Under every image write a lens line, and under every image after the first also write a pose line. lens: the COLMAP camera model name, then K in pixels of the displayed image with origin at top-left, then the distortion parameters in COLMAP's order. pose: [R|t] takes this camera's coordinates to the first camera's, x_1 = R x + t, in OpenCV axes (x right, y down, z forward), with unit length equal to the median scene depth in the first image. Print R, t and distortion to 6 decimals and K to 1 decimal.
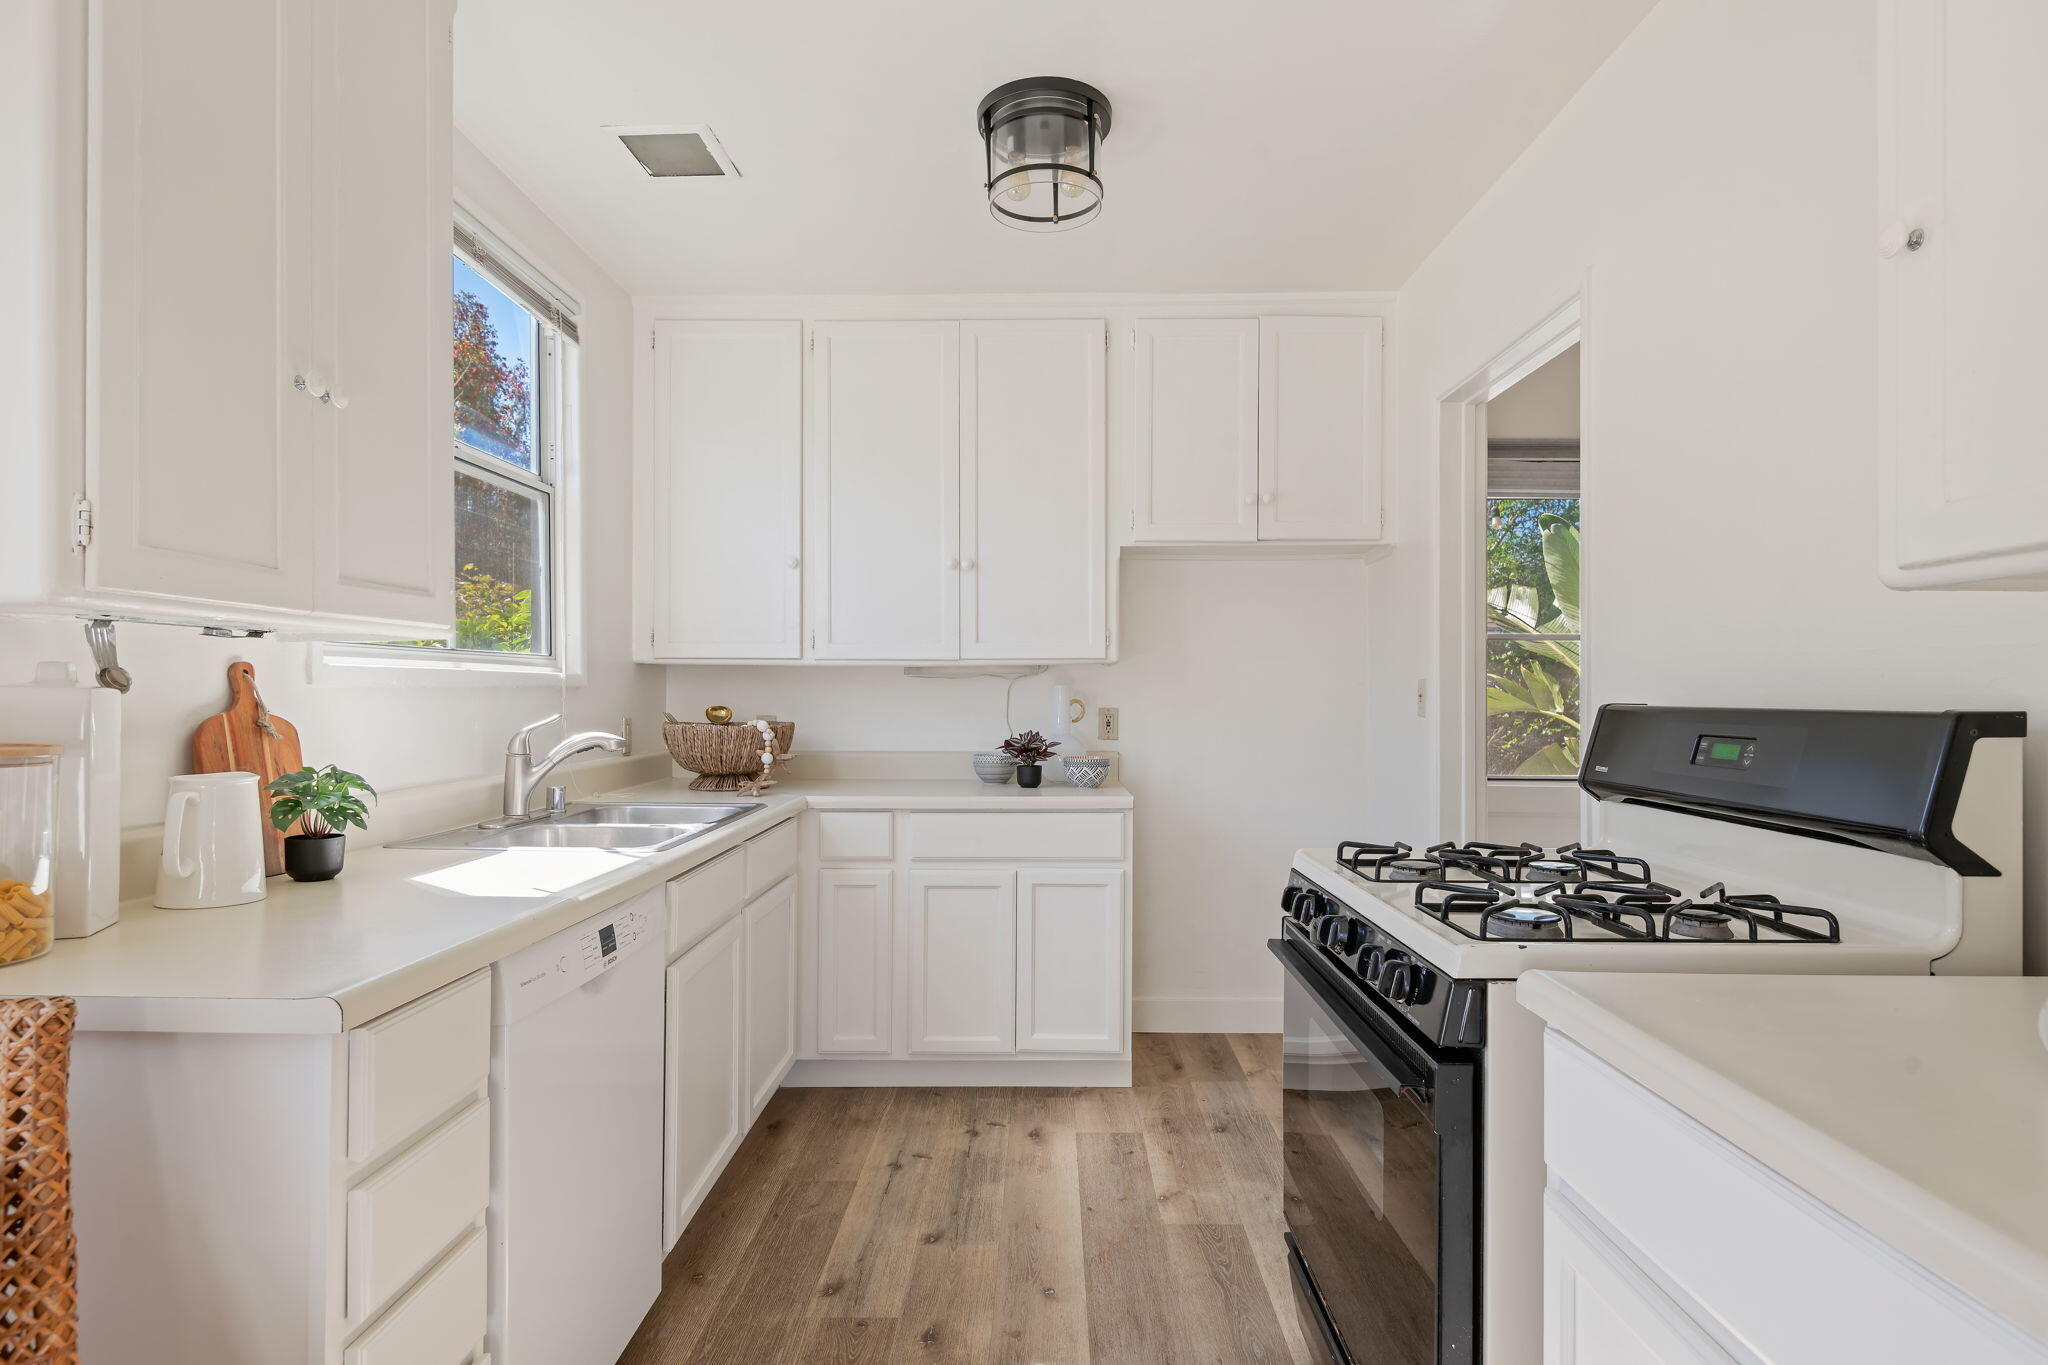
lens RADIAL K [[1100.3, 0, 1074.4], [0, 1100.3, 703.4], [0, 0, 1]] dist [0.013609, -0.008106]
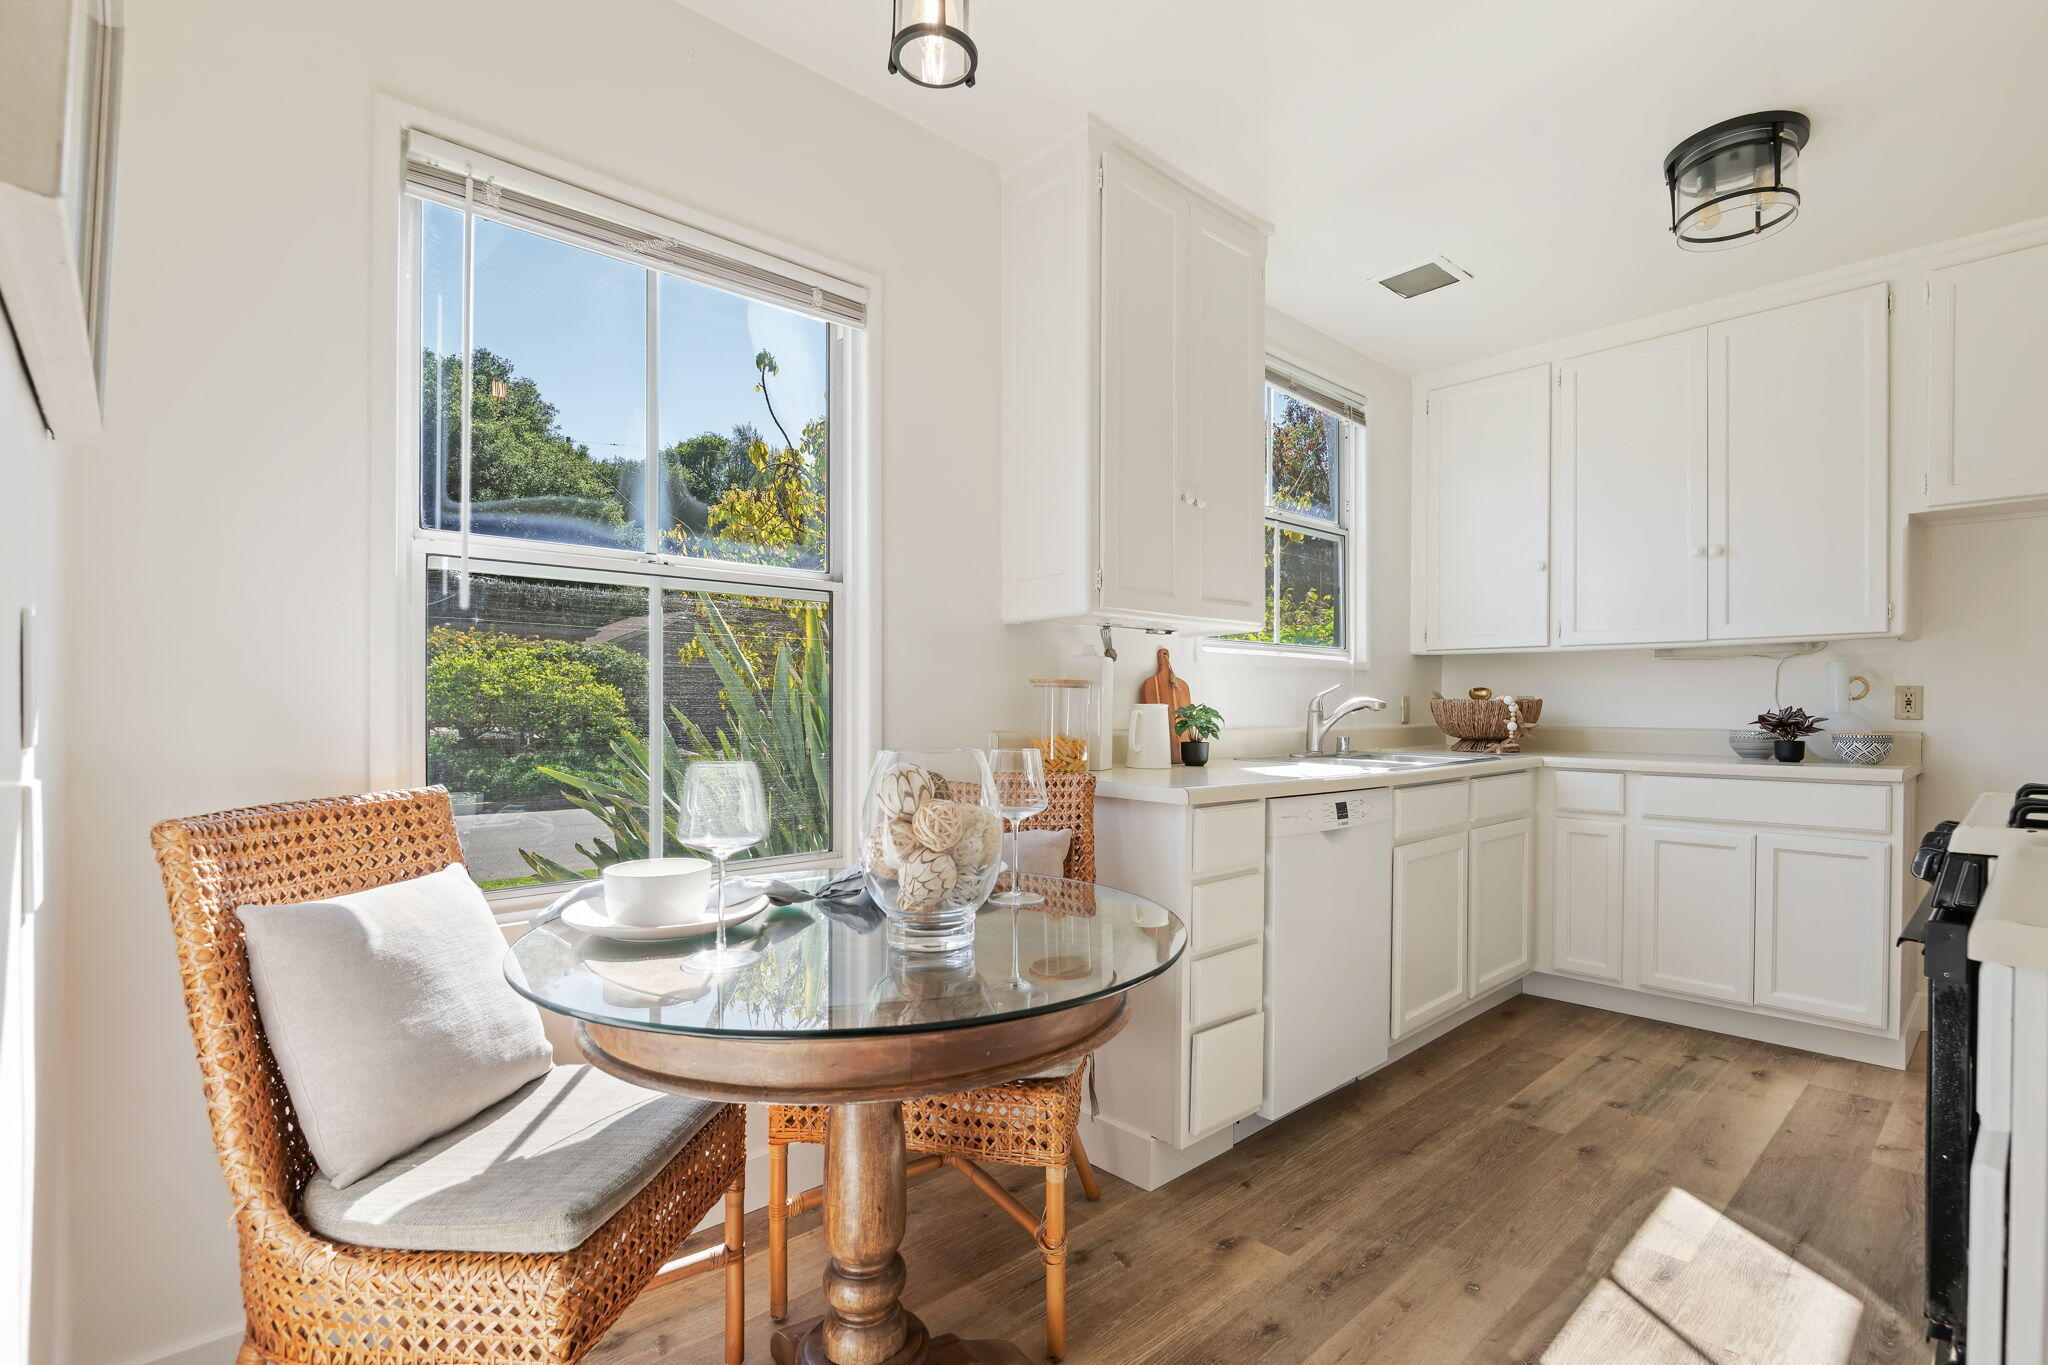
lens RADIAL K [[949.4, 0, 1019.3], [0, 949.4, 693.7], [0, 0, 1]] dist [-0.014826, -0.000594]
pose [[0.682888, -0.007530, -0.730484, 0.137149], [-0.002193, 0.999921, -0.012357, 0.032060], [0.730519, 0.010041, 0.682818, -0.148501]]
